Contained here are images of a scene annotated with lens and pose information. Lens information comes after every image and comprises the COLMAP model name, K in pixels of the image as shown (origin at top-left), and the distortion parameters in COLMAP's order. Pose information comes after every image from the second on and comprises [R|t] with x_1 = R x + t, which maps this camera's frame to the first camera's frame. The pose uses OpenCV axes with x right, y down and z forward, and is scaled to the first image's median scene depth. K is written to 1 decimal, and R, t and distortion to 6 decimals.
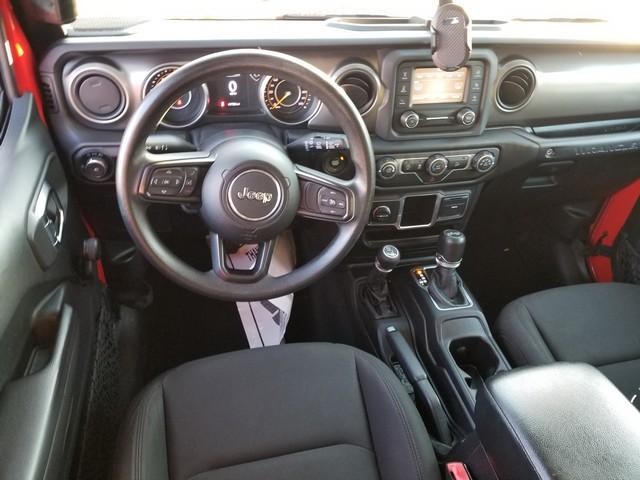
lens RADIAL K [[493.8, 0, 320.0], [0, 493.8, 240.0], [0, 0, 1]] dist [-0.002596, -0.004145]
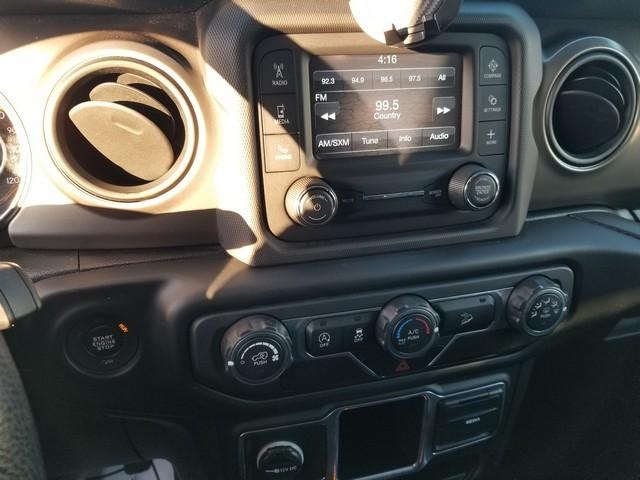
lens RADIAL K [[593.7, 0, 317.3], [0, 593.7, 237.5], [0, 0, 1]] dist [0.000603, -0.005379]
pose [[0.997363, -0.062896, 0.036223, 0.160037], [0.069595, 0.970390, -0.231299, -0.119821], [-0.020603, 0.233210, 0.972208, 0.577574]]
